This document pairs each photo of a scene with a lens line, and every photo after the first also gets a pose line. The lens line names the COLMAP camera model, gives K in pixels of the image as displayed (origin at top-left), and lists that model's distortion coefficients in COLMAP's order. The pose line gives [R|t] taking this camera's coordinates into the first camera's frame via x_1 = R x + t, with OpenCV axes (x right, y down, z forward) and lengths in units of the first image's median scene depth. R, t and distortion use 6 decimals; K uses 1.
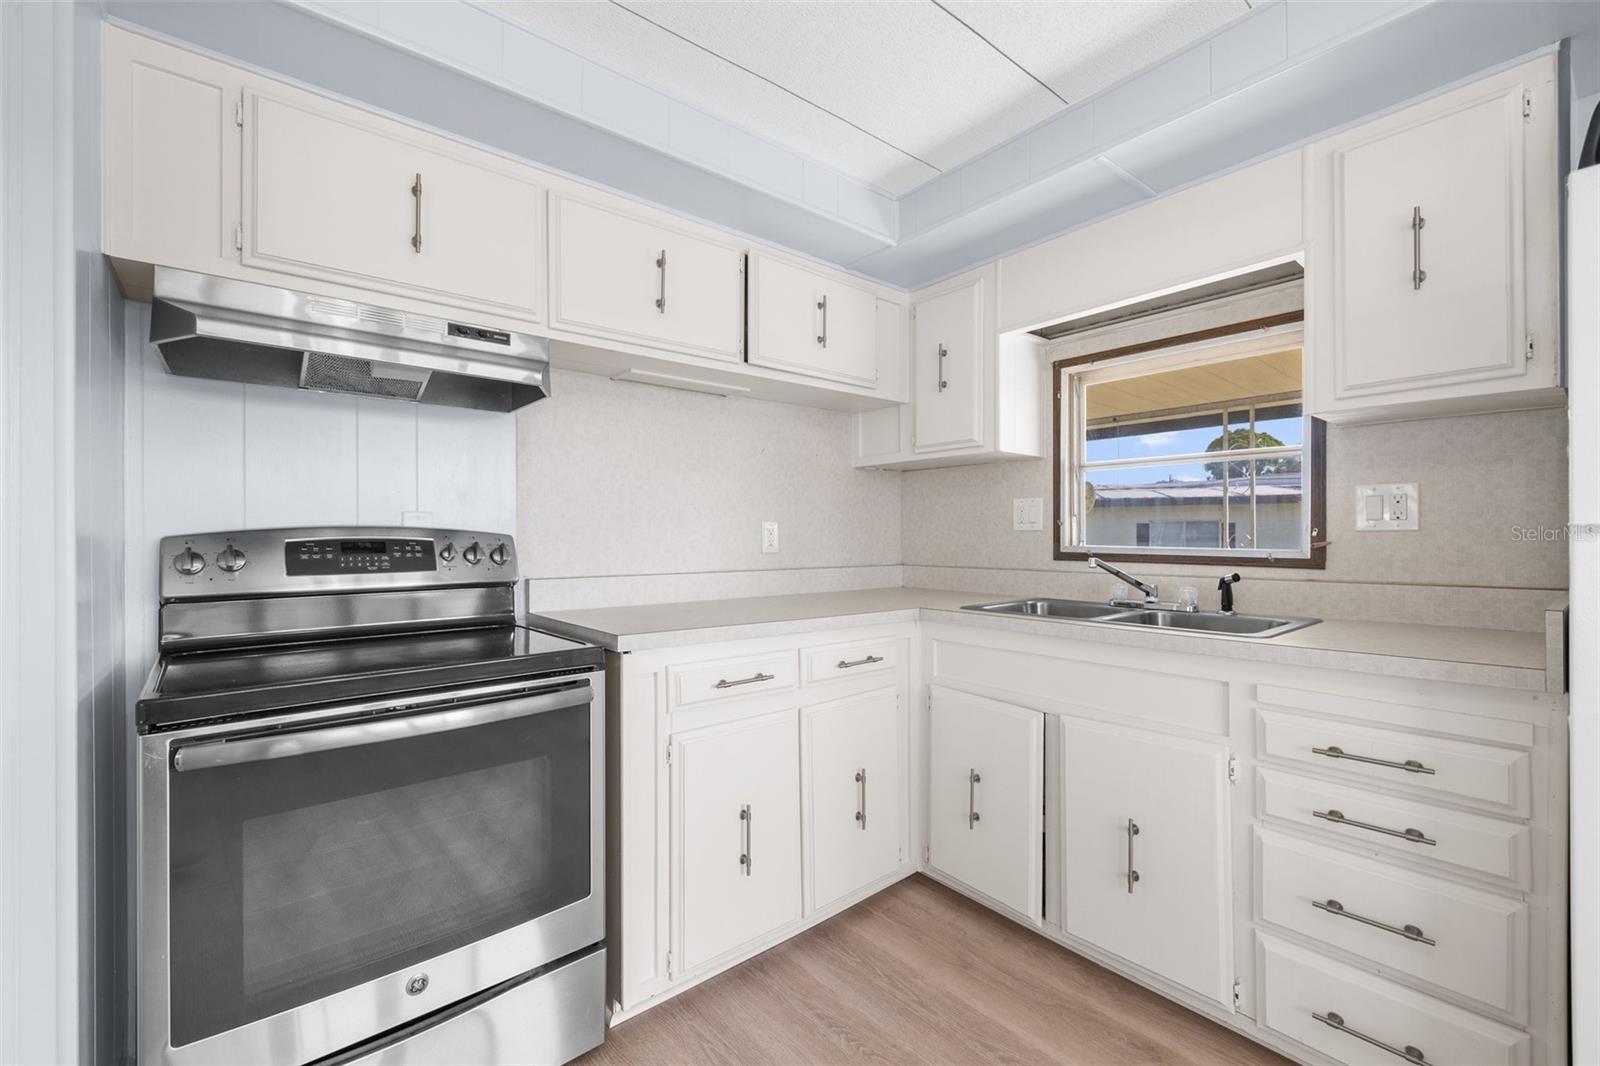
lens RADIAL K [[666.4, 0, 786.1], [0, 666.4, 535.8], [0, 0, 1]] dist [0.000543, 0.000024]
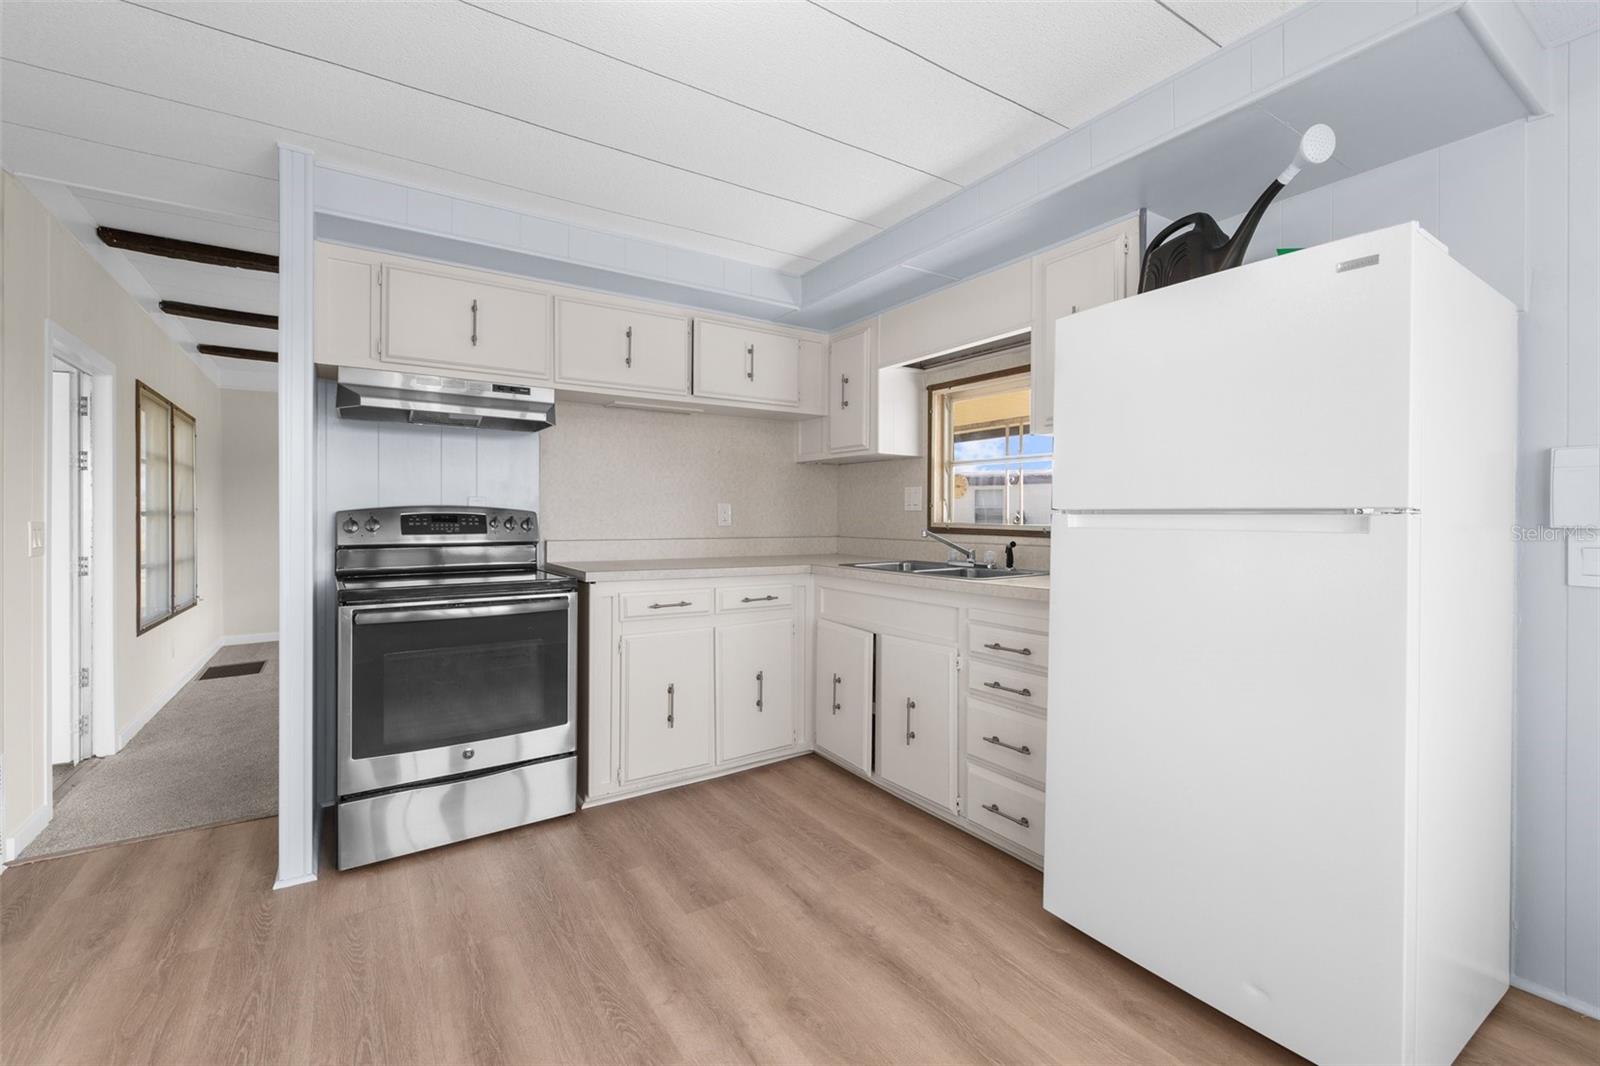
lens RADIAL K [[667.4, 0, 782.1], [0, 667.4, 516.6], [0, 0, 1]] dist [-0.000221, -0.000068]
pose [[0.993987, 0.006543, -0.109300, 0.336966], [-0.006288, 0.999977, 0.002681, 0.002390], [0.109315, -0.001978, 0.994005, -0.492058]]
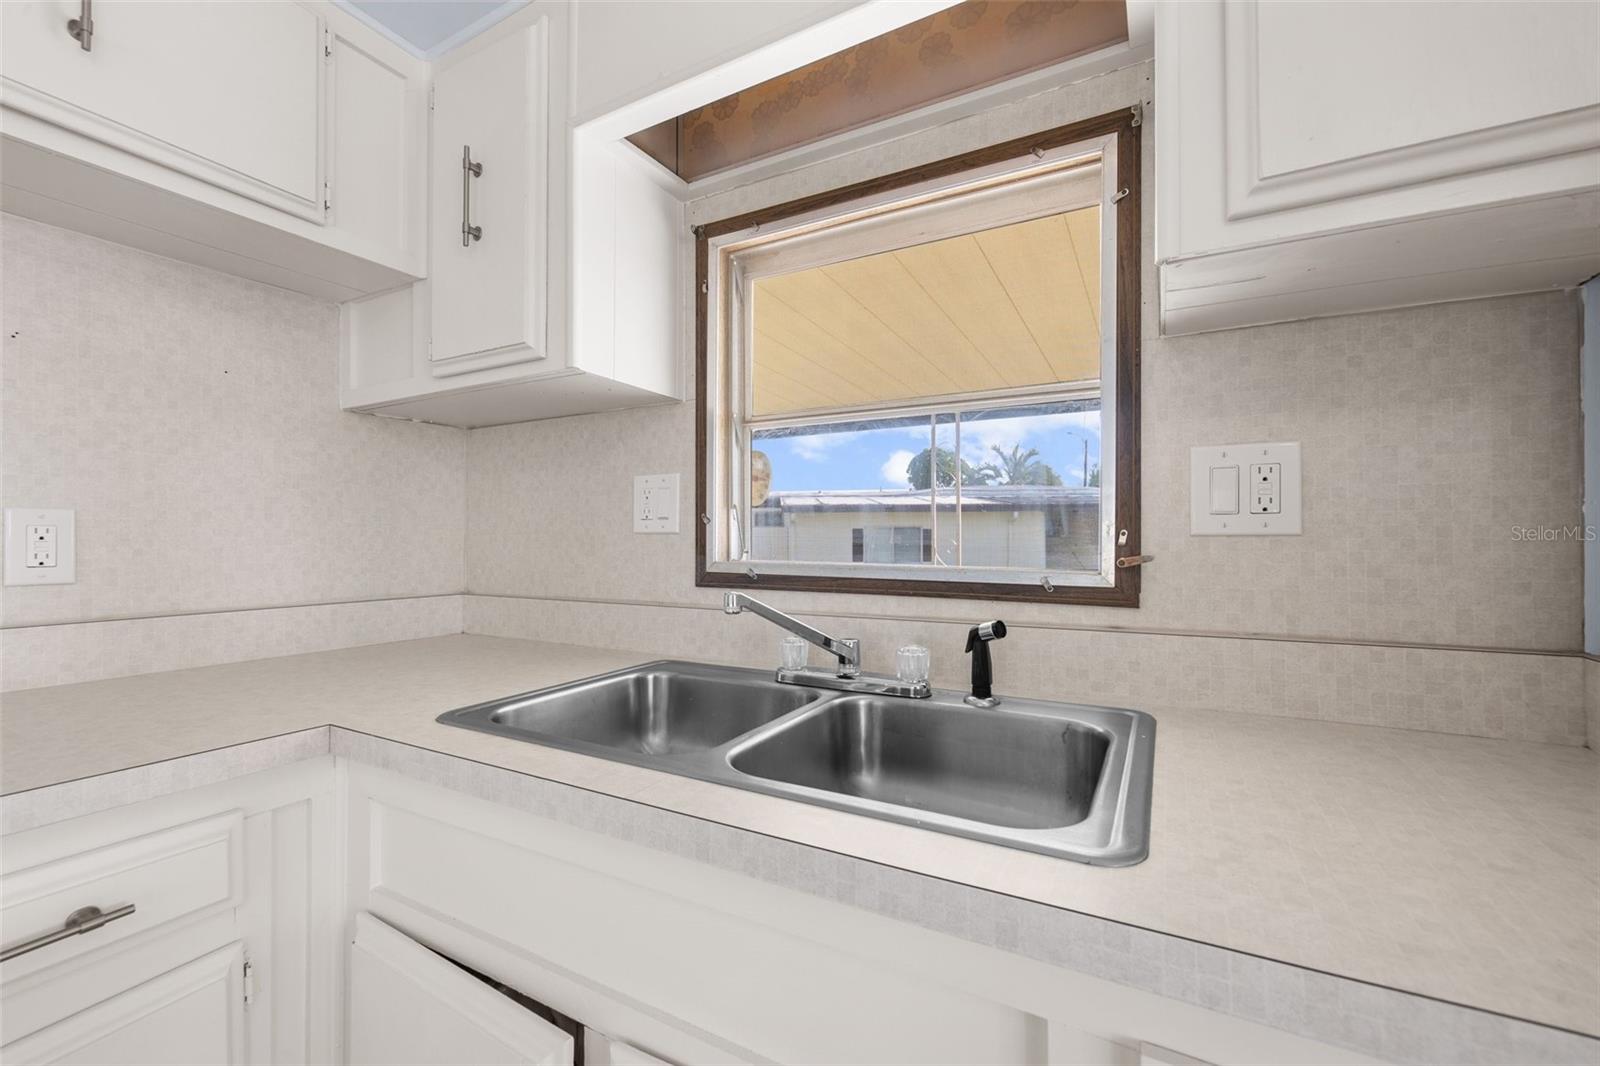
lens RADIAL K [[666.4, 0, 786.1], [0, 666.4, 535.8], [0, 0, 1]] dist [0.000543, 0.000024]
pose [[0.929314, 0.003692, 0.369273, 0.351345], [-0.001190, 0.999975, -0.007002, -0.002485], [-0.369290, 0.006068, 0.929295, 0.606276]]
